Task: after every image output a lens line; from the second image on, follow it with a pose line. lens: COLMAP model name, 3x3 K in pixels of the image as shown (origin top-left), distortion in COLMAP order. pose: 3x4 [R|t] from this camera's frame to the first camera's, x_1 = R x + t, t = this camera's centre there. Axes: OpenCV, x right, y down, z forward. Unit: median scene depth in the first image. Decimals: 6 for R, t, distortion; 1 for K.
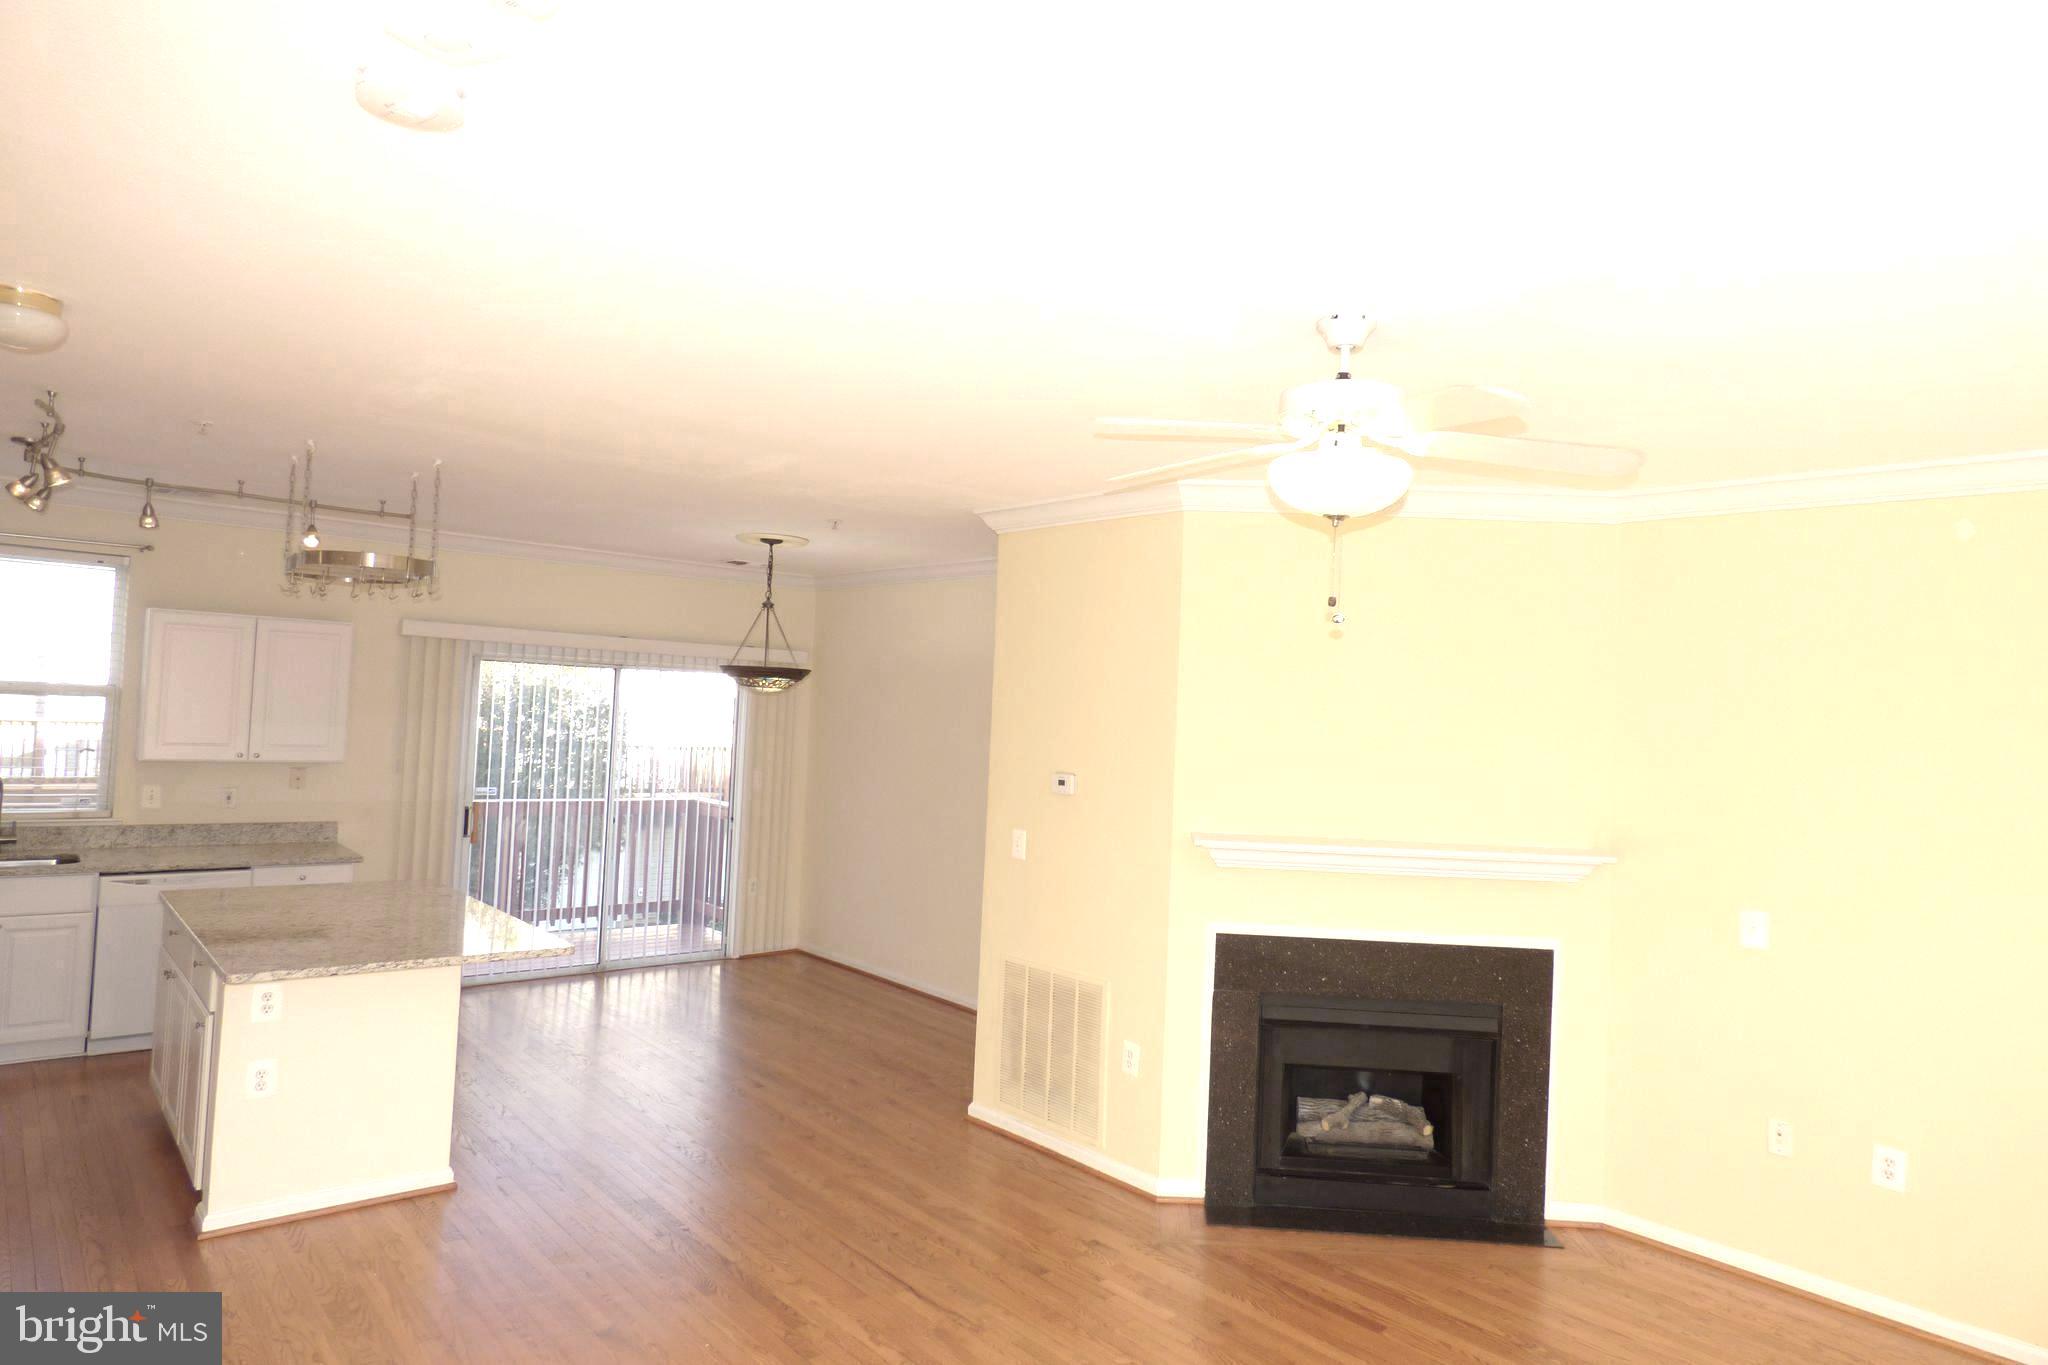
lens RADIAL K [[1250.1, 0, 1013.0], [0, 1250.1, 685.4], [0, 0, 1]] dist [0.004638, 0.011440]
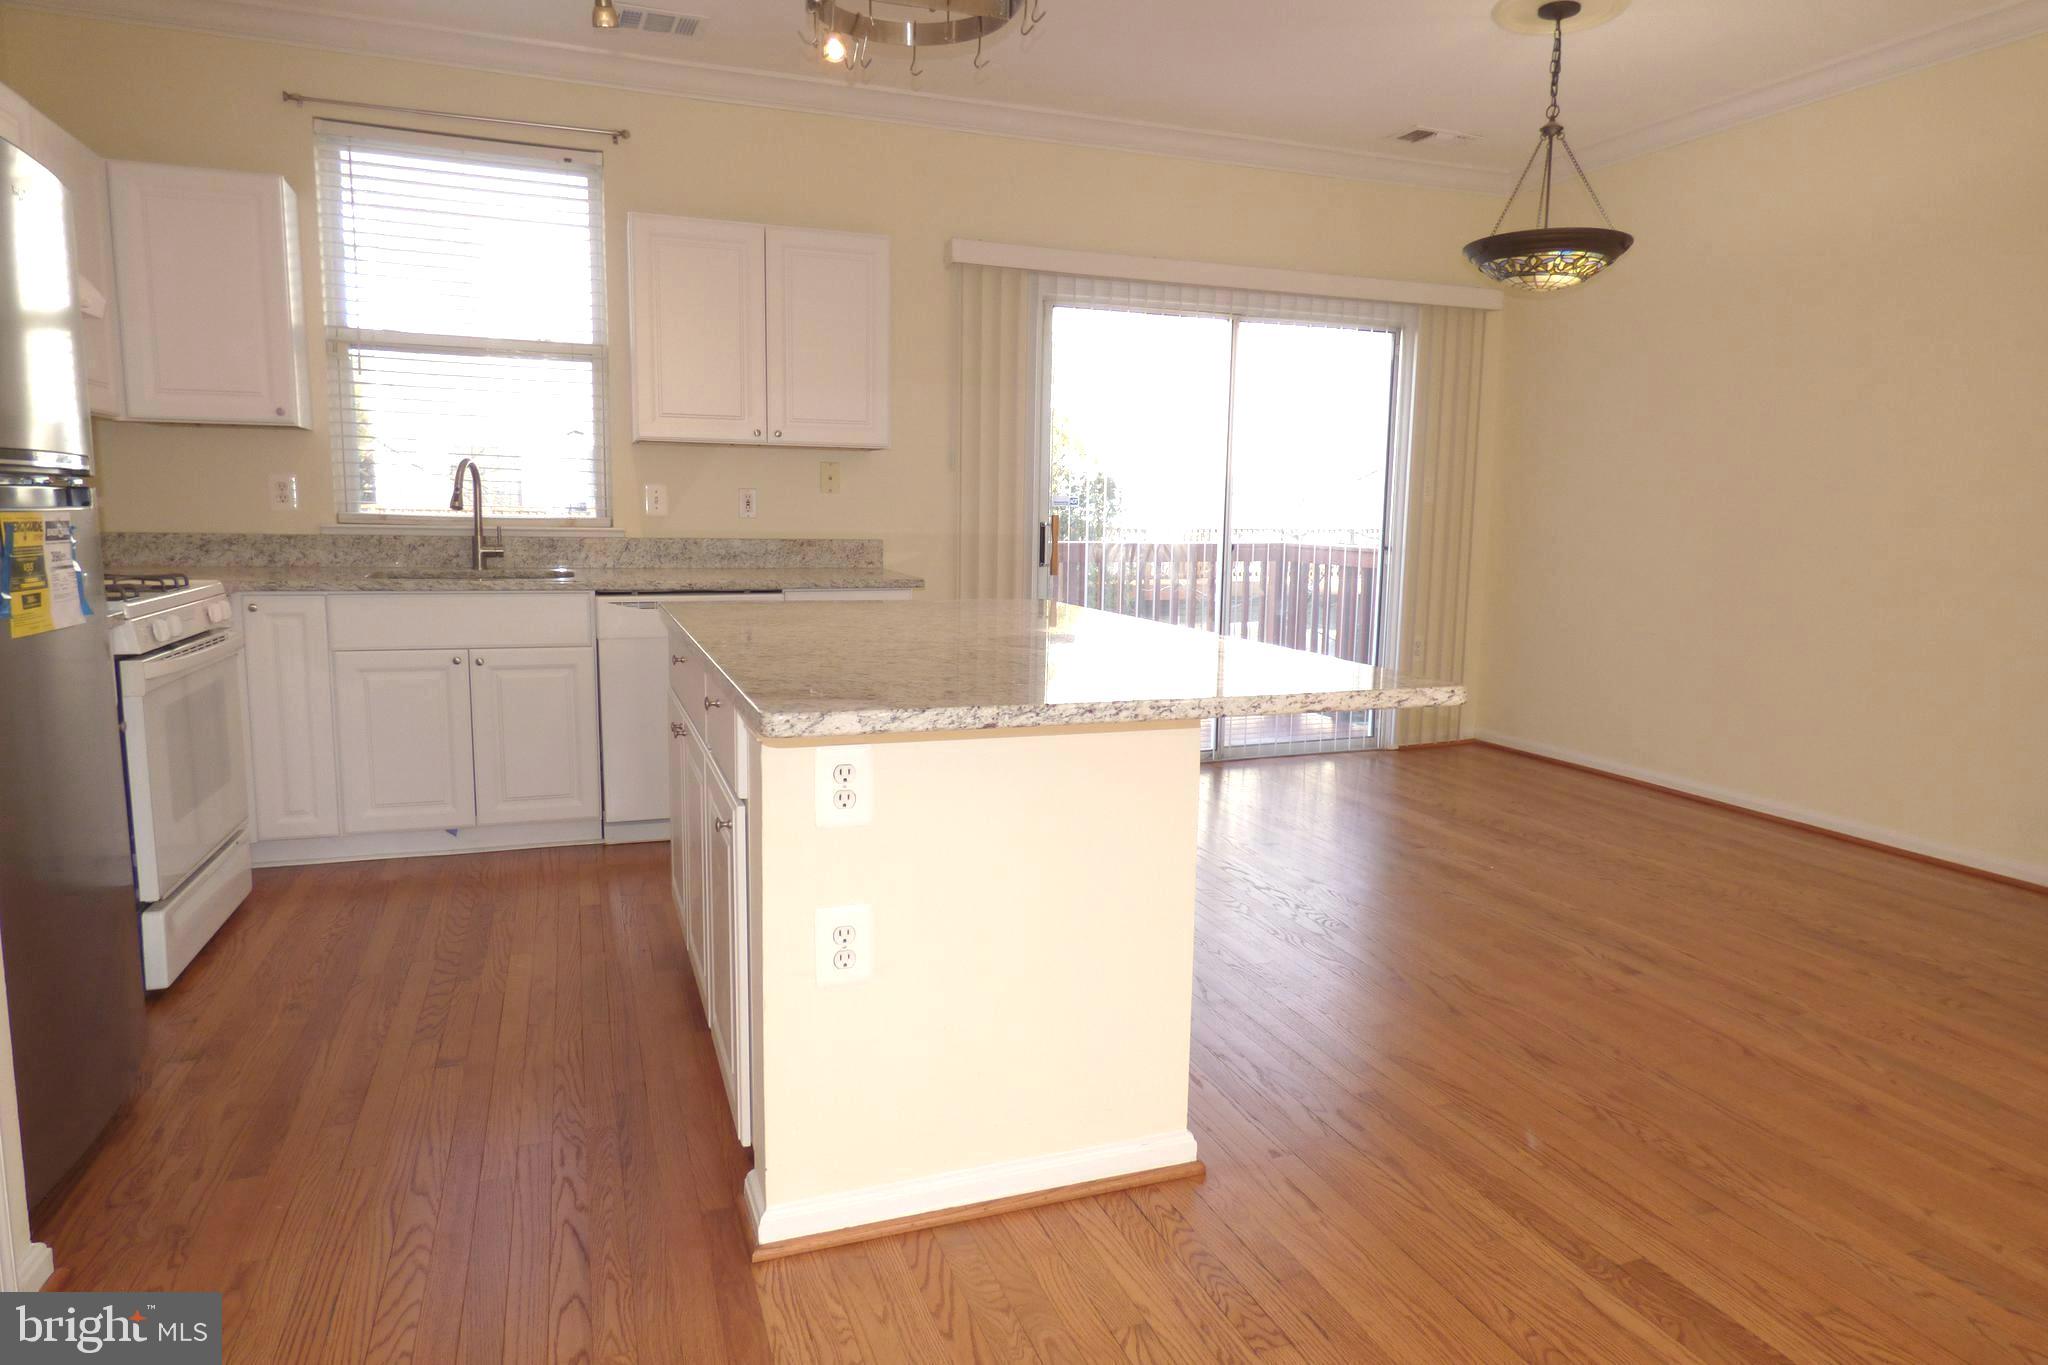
lens RADIAL K [[1250.1, 0, 1031.8], [0, 1250.1, 683.1], [0, 0, 1]] dist [0.004638, 0.011440]
pose [[0.943435, 0.013060, -0.331299, -0.265230], [0.037368, 0.988669, 0.145388, 0.106479], [0.329444, -0.149544, 0.932257, 0.421543]]
